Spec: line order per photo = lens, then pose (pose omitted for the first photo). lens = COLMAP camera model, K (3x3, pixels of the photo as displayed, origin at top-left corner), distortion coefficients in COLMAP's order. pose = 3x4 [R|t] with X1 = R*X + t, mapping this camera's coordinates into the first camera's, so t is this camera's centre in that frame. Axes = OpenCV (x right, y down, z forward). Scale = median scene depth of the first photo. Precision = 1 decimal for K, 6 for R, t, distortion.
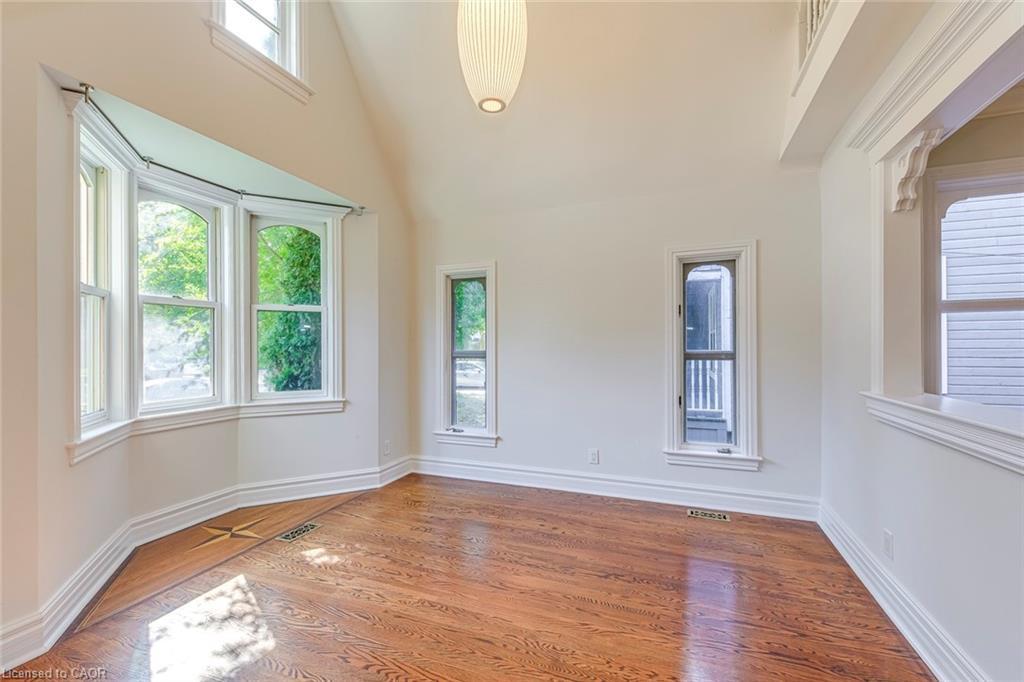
lens RADIAL K [[429.9, 0, 514.4], [0, 429.9, 348.0], [0, 0, 1]] dist [-0.000837, -0.000788]
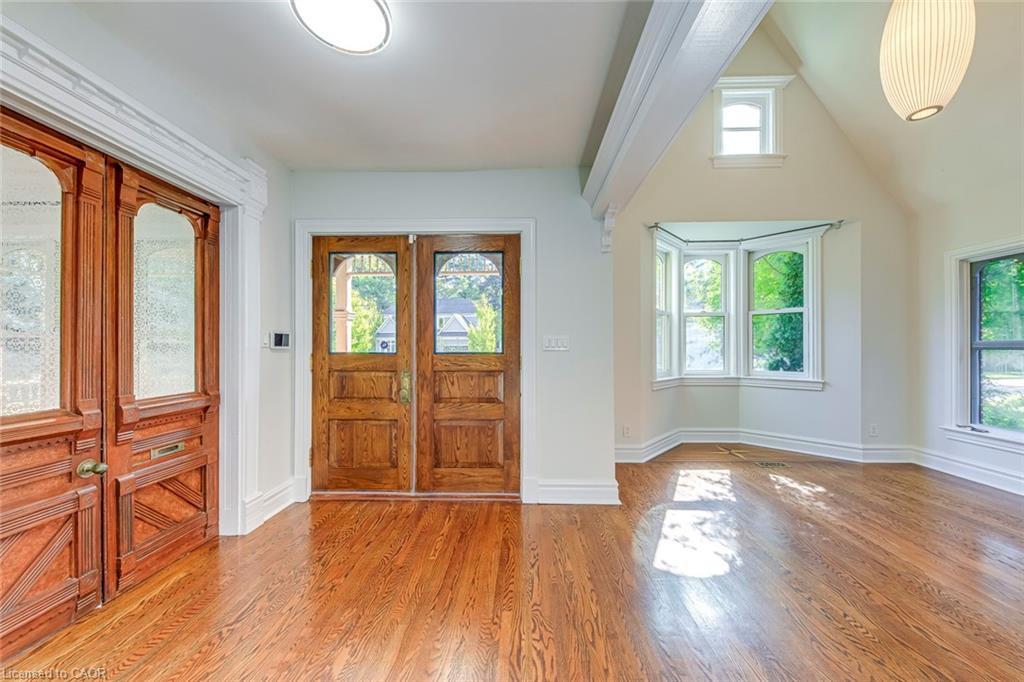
lens RADIAL K [[360.0, 0, 512.0], [0, 360.0, 347.2], [0, 0, 1]] dist [-0.000213, -0.000056]
pose [[0.328227, 0.002039, -0.944597, 0.289396], [-0.001499, 0.999998, 0.001638, 0.021704], [0.944598, 0.000878, 0.328230, -0.188405]]
